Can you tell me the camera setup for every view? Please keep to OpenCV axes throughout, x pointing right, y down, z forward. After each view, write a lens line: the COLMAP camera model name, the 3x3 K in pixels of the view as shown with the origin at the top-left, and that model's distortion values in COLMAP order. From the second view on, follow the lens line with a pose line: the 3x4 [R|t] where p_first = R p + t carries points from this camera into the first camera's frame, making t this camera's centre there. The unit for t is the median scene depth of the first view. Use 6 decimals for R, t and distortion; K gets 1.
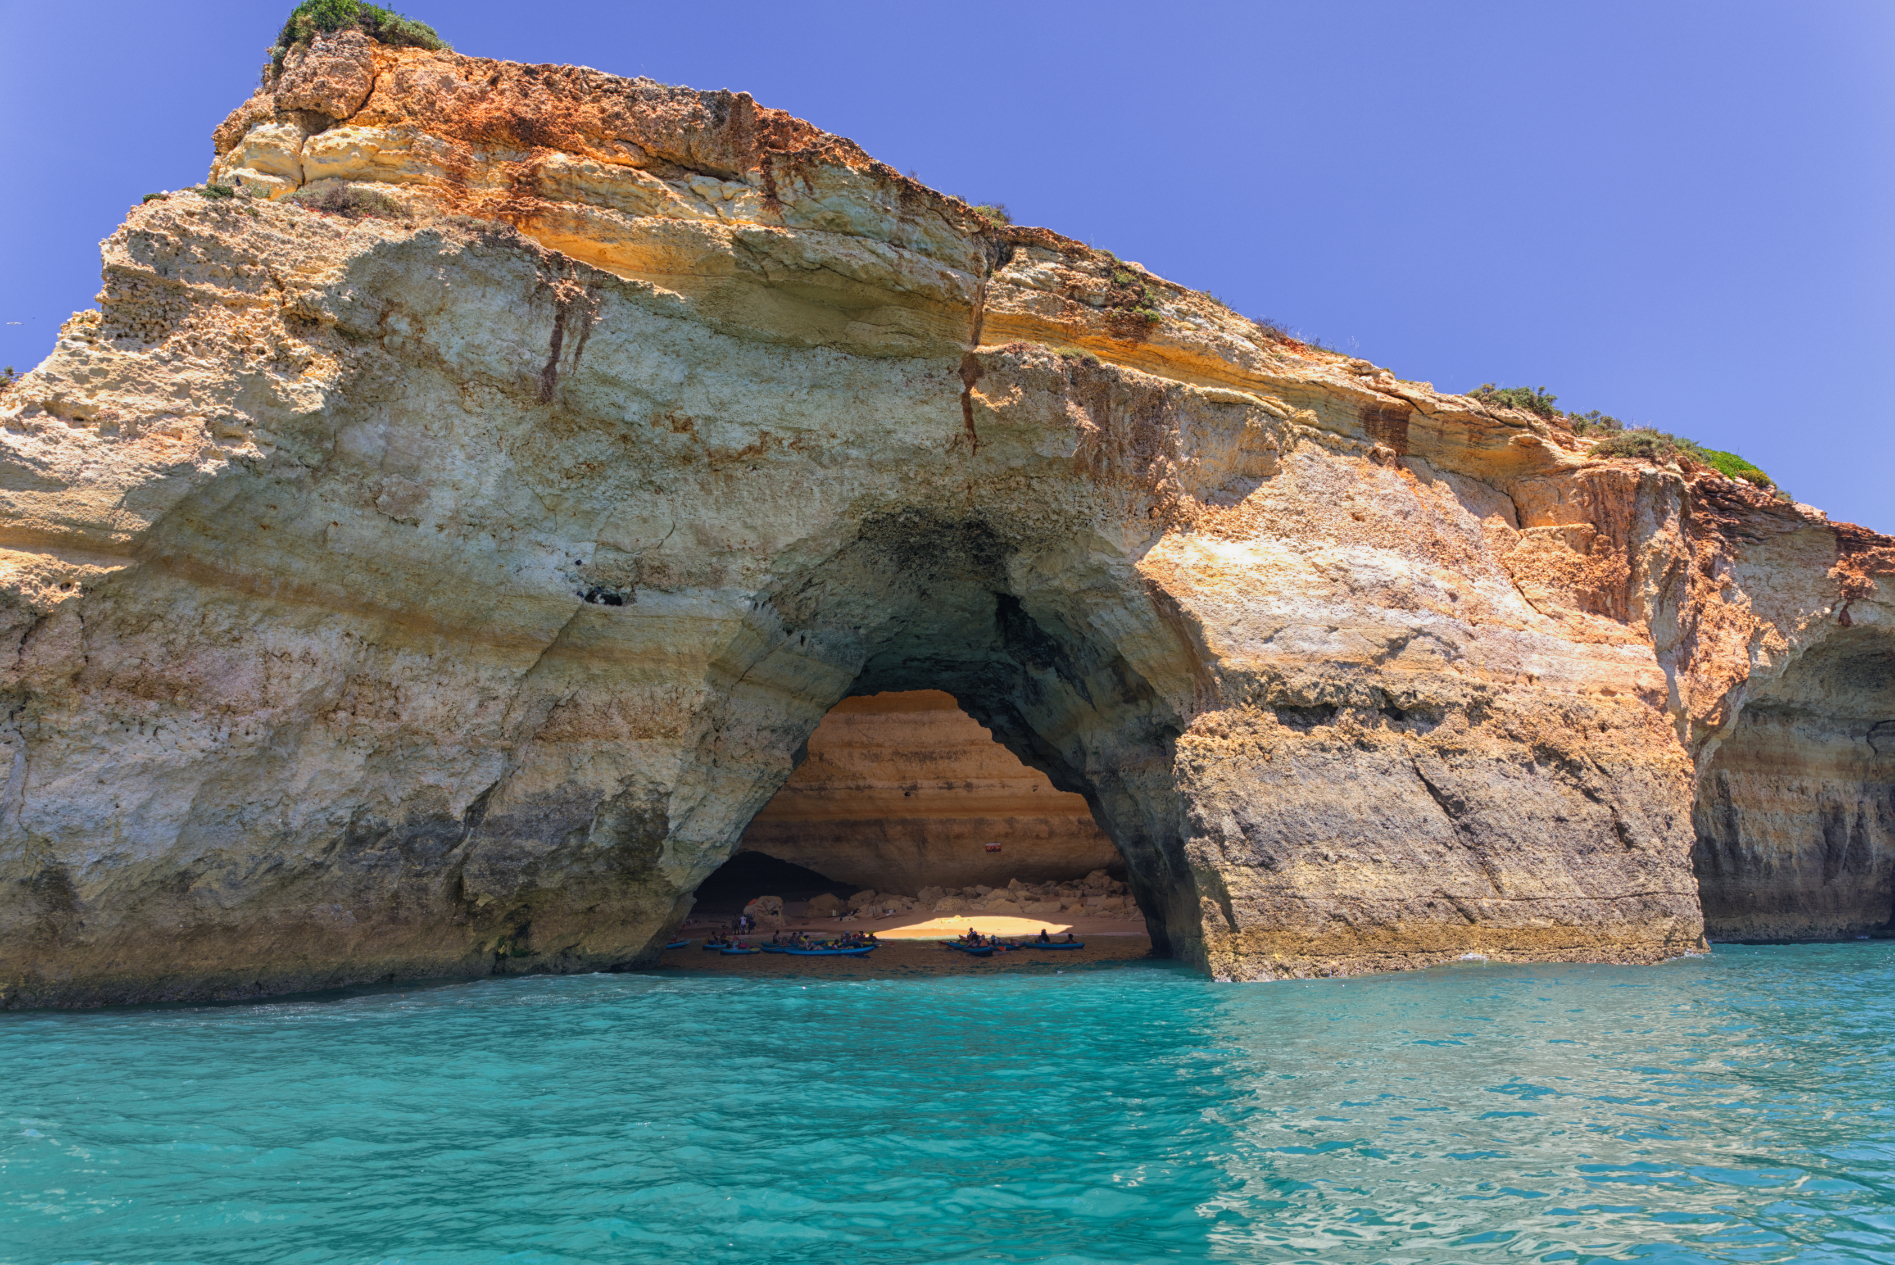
lens RADIAL K [[1317.9, 0, 947.5], [0, 1317.9, 632.5], [0, 0, 1]] dist [0.008189, 0.001977]
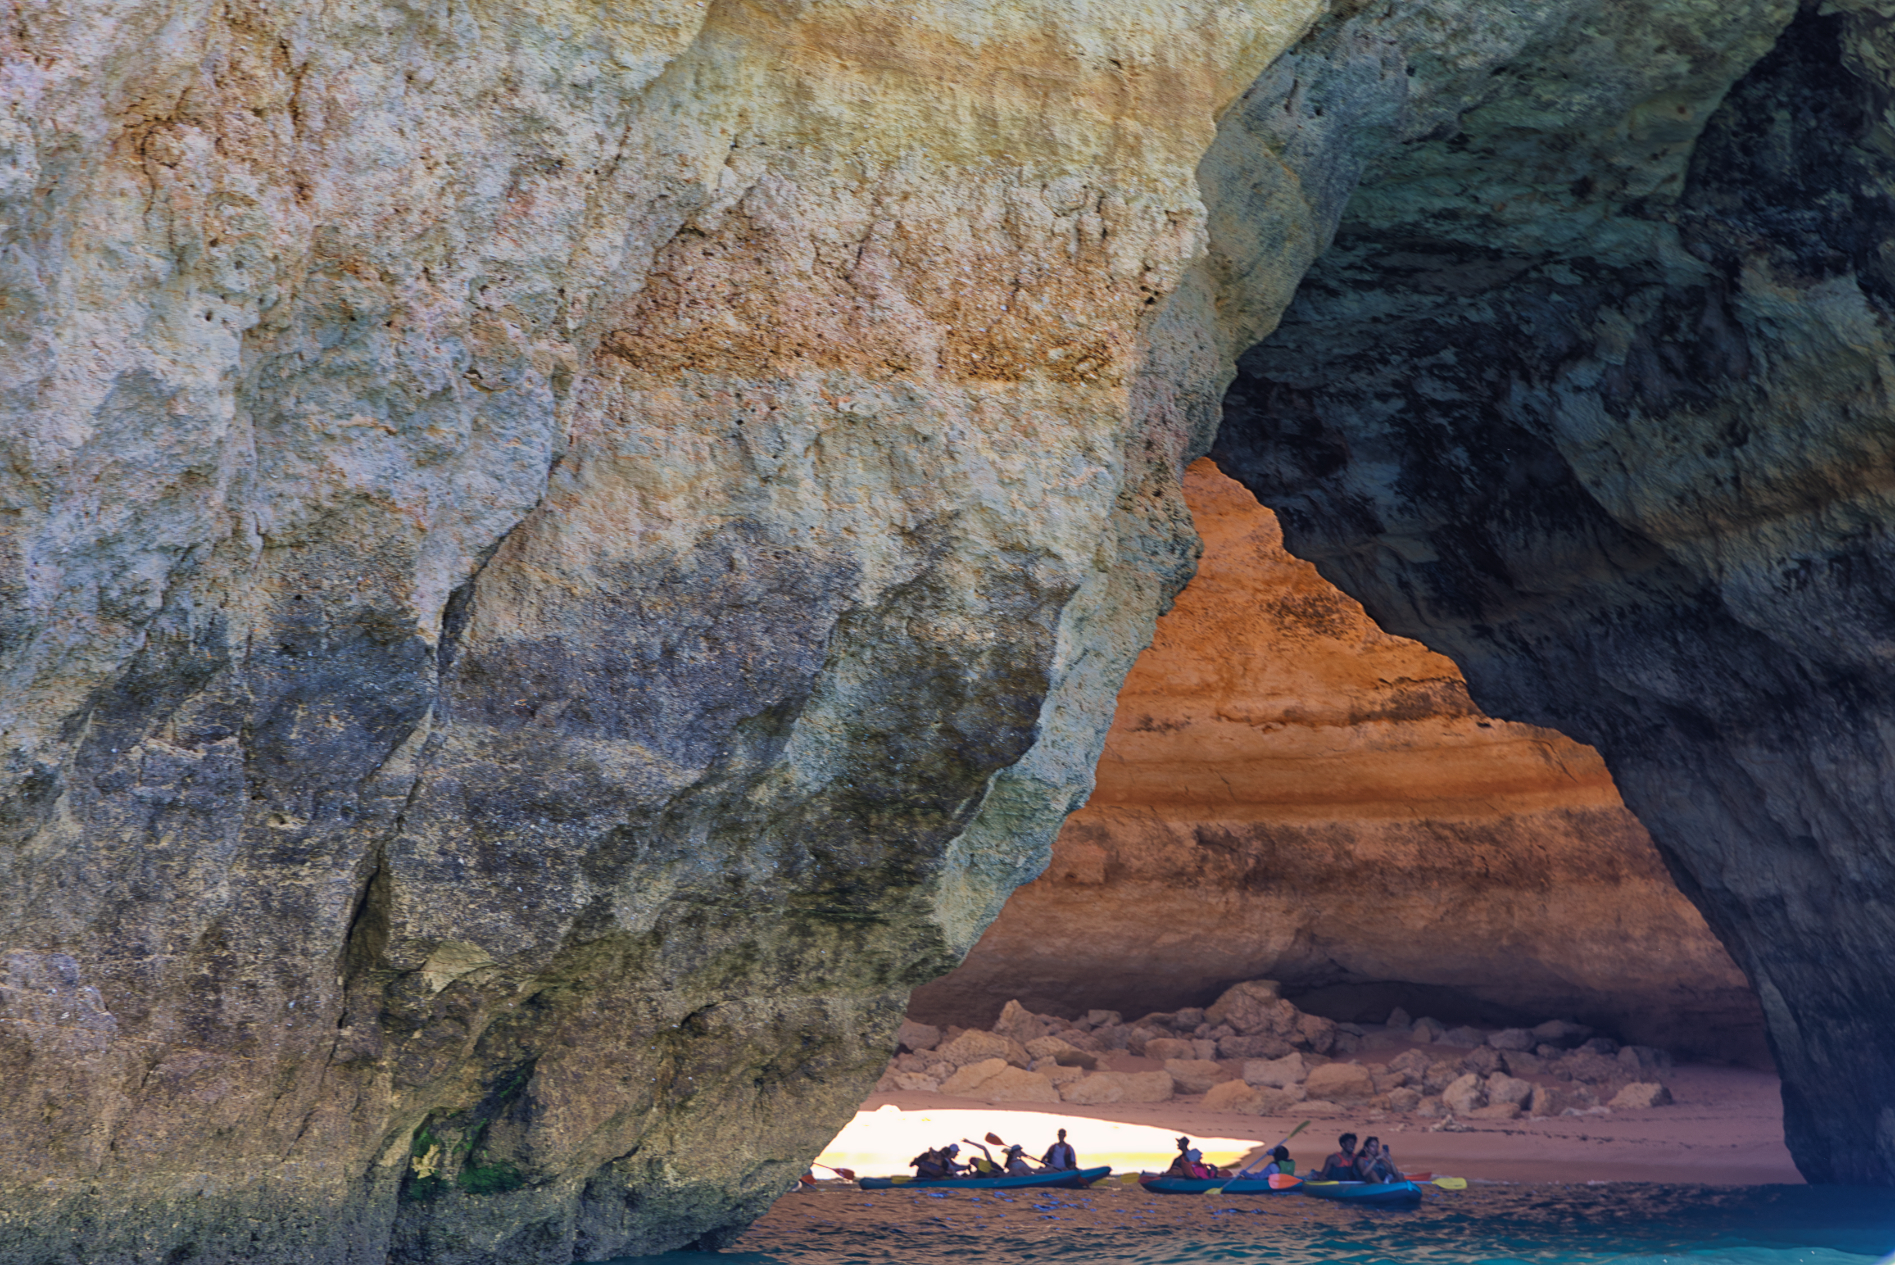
lens RADIAL K [[3707.2, 0, 947.5], [0, 3707.2, 632.5], [0, 0, 1]] dist [0.049415, 0.050227]
pose [[0.987739, 0.041180, 0.150582, -0.351421], [-0.053112, 0.995685, 0.076096, 0.075842], [-0.146799, -0.083161, 0.985664, 0.275487]]
